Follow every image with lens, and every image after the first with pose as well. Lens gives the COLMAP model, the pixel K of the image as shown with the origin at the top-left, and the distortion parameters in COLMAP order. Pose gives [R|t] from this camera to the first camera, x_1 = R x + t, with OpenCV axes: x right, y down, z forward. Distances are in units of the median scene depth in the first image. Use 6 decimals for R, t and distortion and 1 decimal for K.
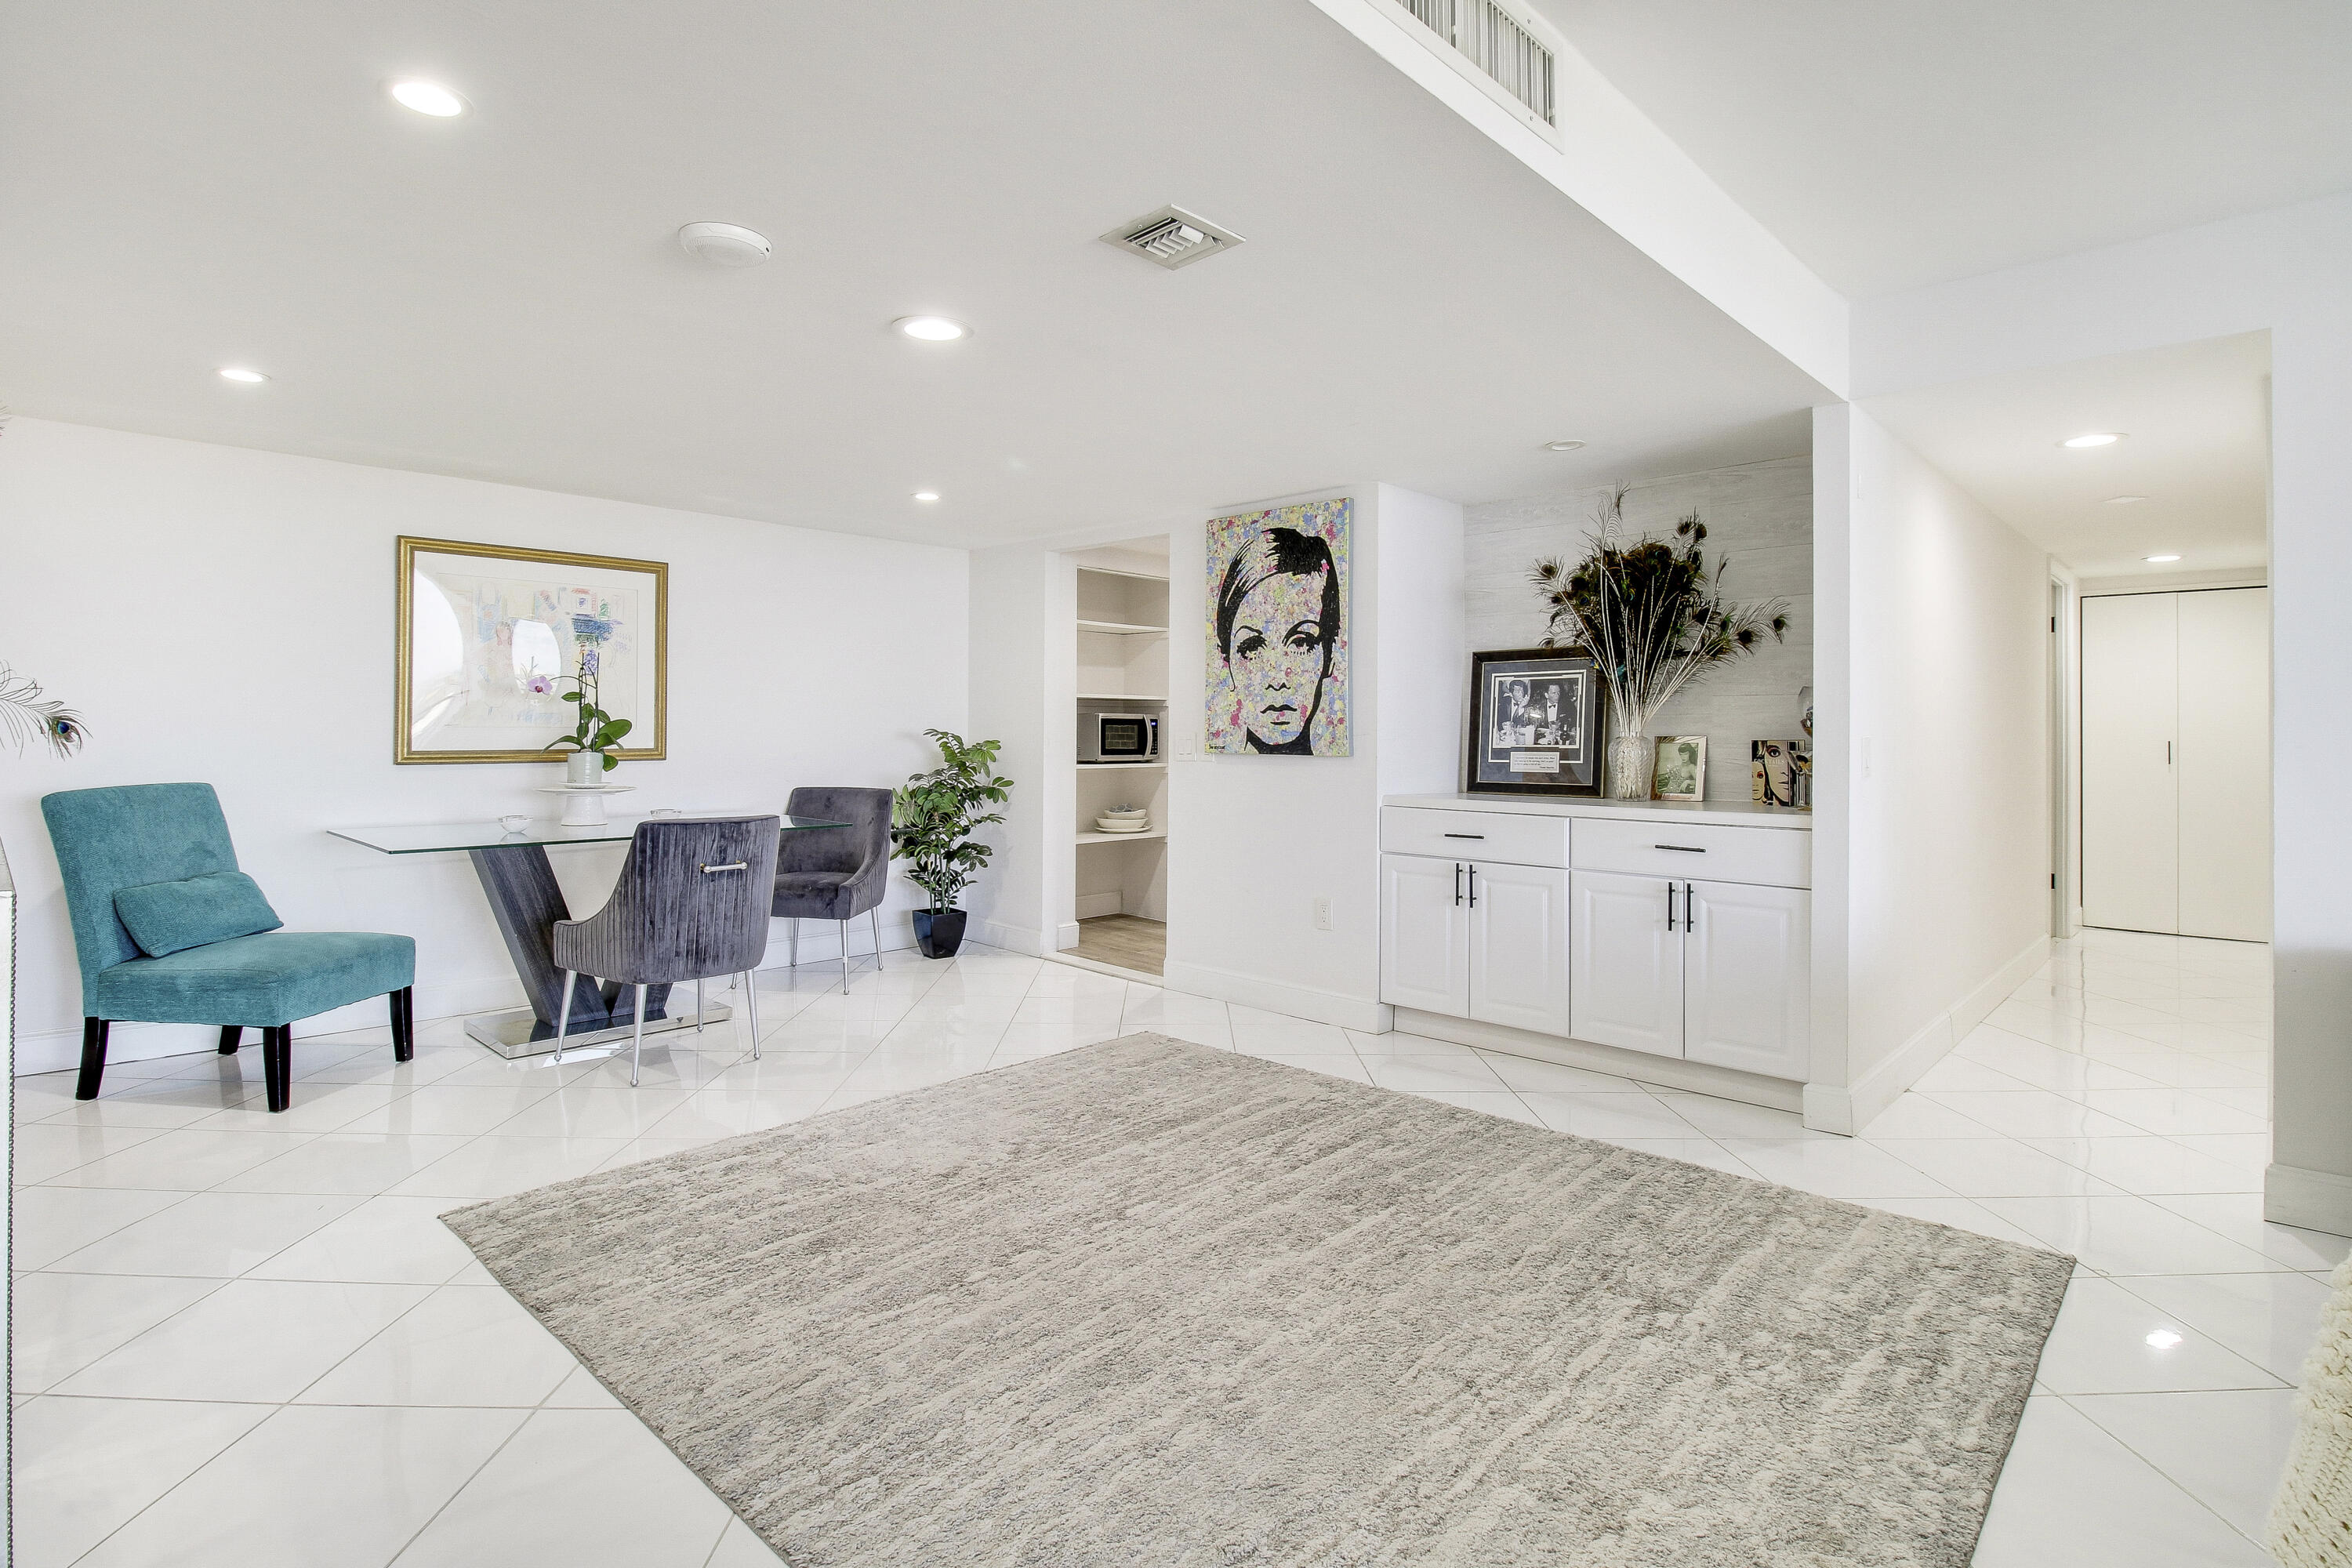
lens RADIAL K [[1133.7, 0, 1154.8], [0, 1133.7, 746.3], [0, 0, 1]] dist [-0.012718, -0.001277]
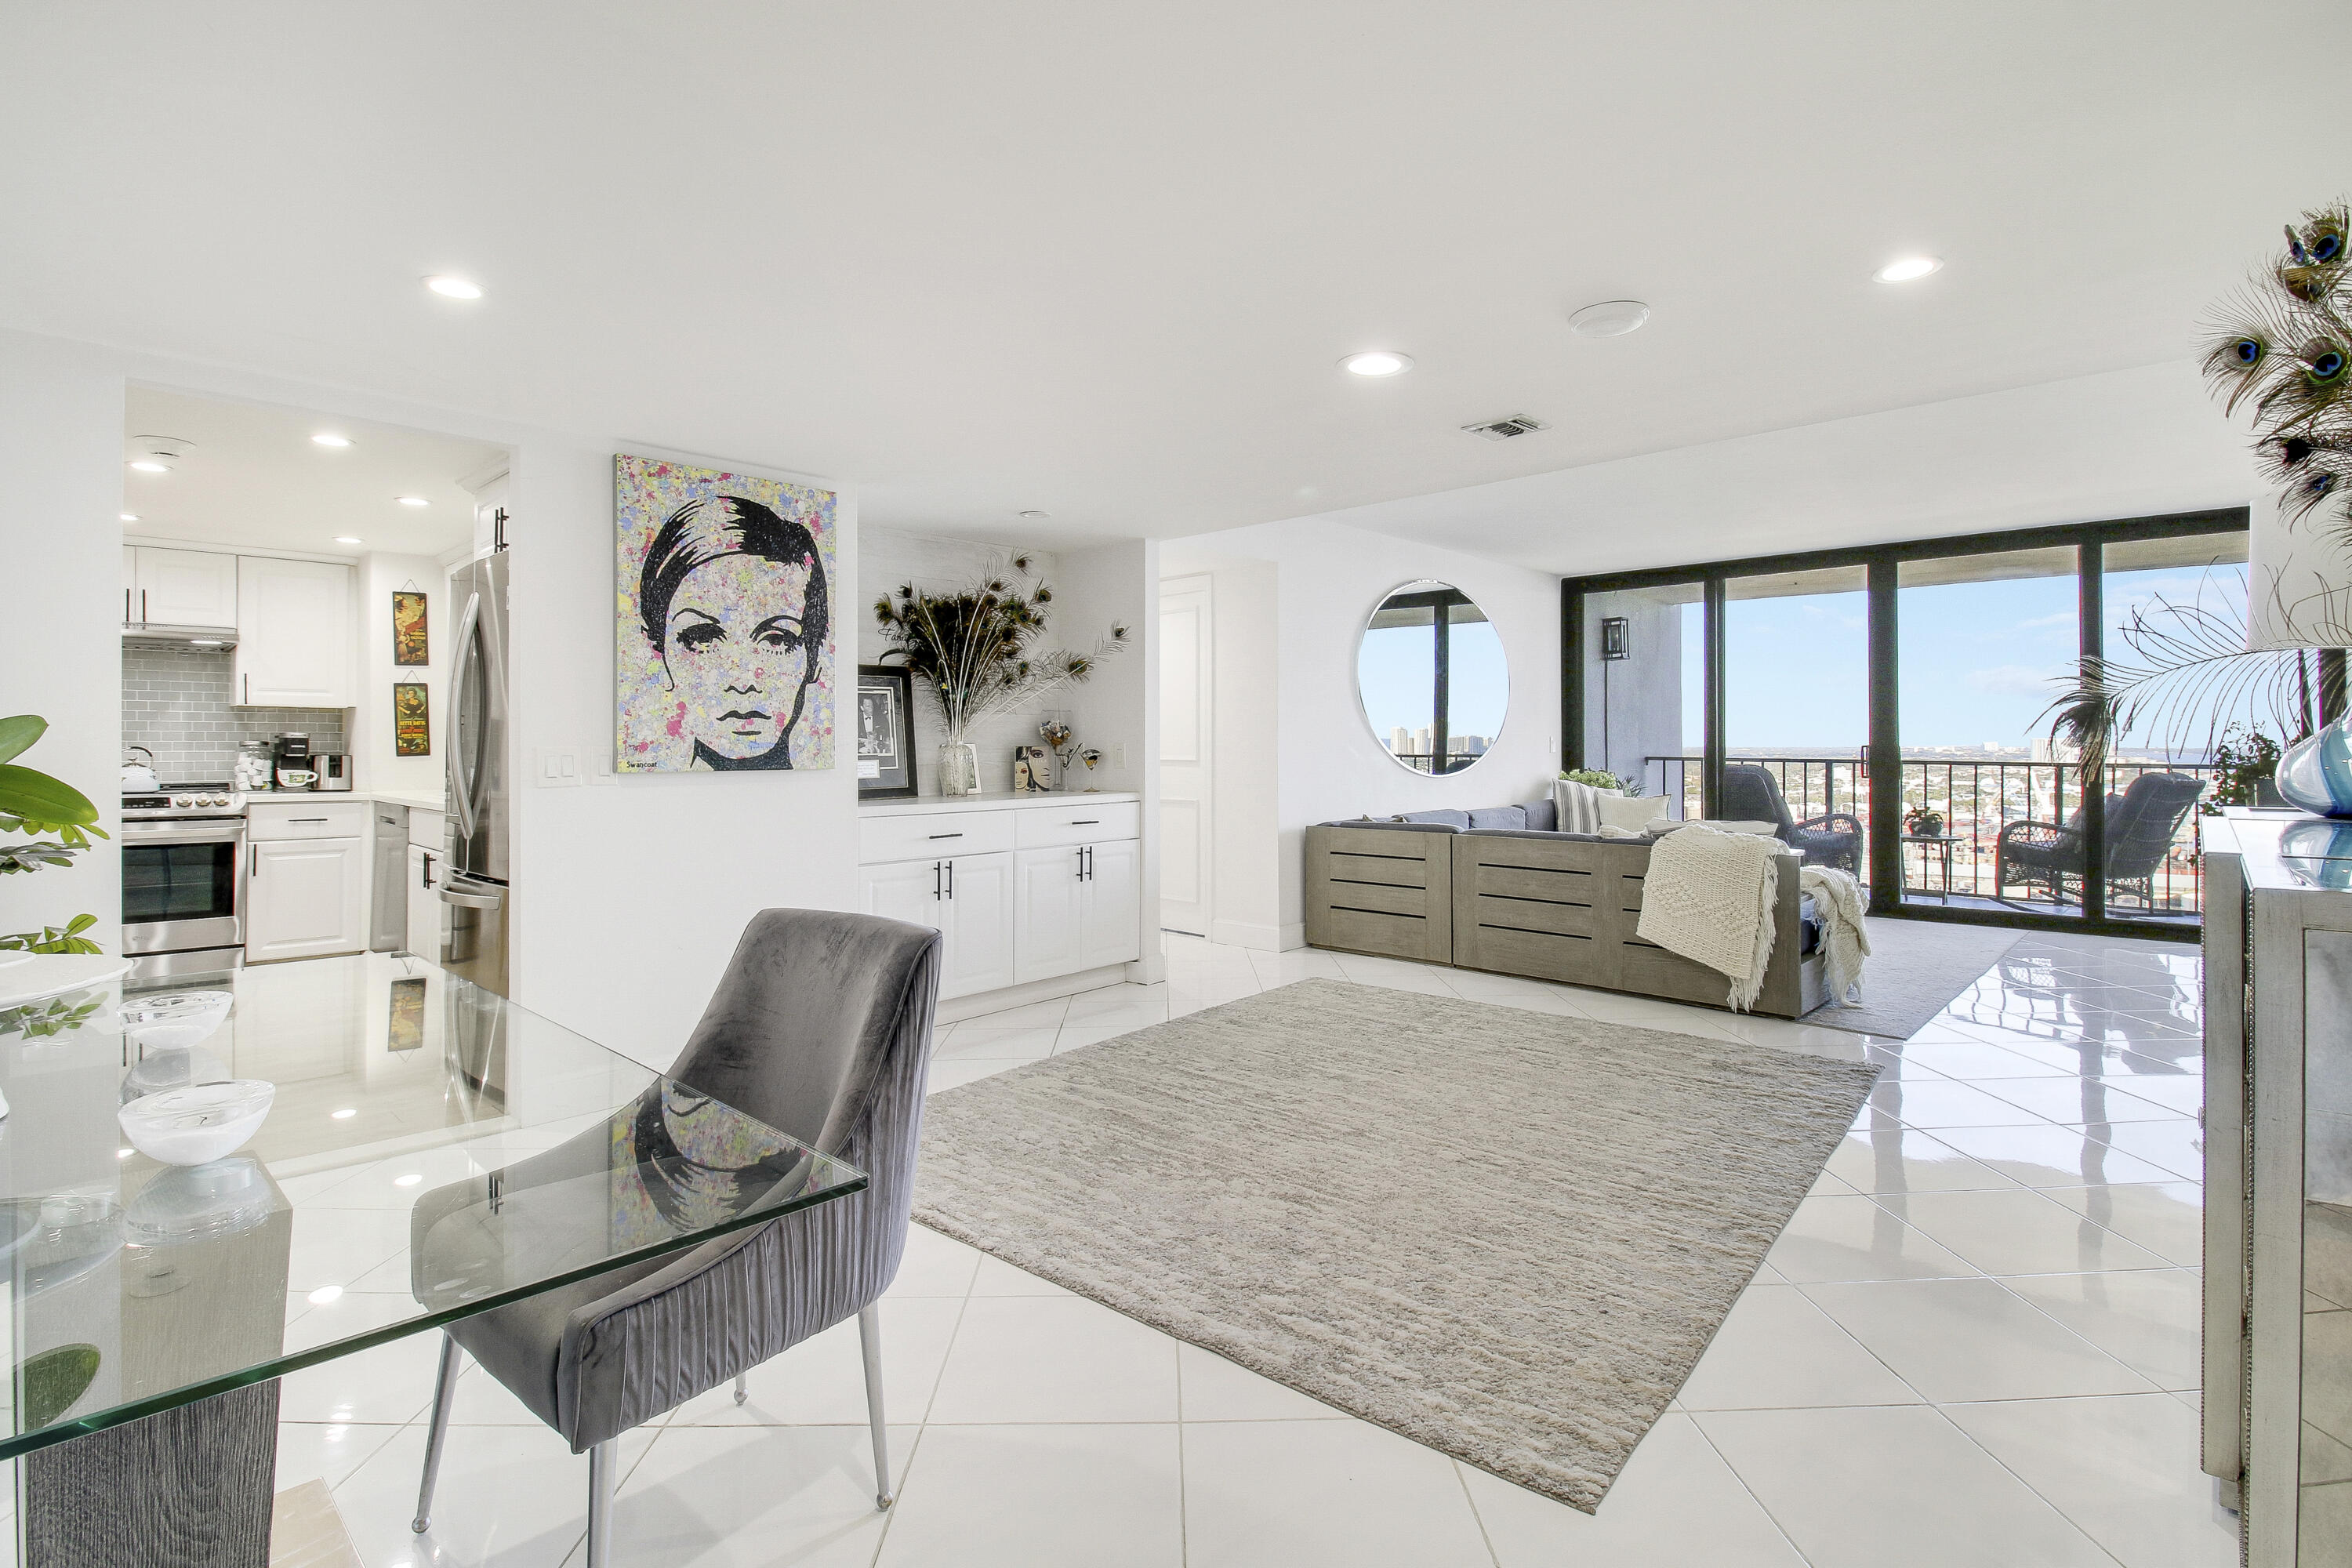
lens RADIAL K [[1133.7, 0, 1150.3], [0, 1133.7, 732.6], [0, 0, 1]] dist [-0.012718, -0.001277]
pose [[-0.023278, 0.001501, 0.999728, -0.744721], [0.016717, 0.999860, -0.001112, -0.015172], [-0.999589, 0.016686, -0.023299, 0.737499]]
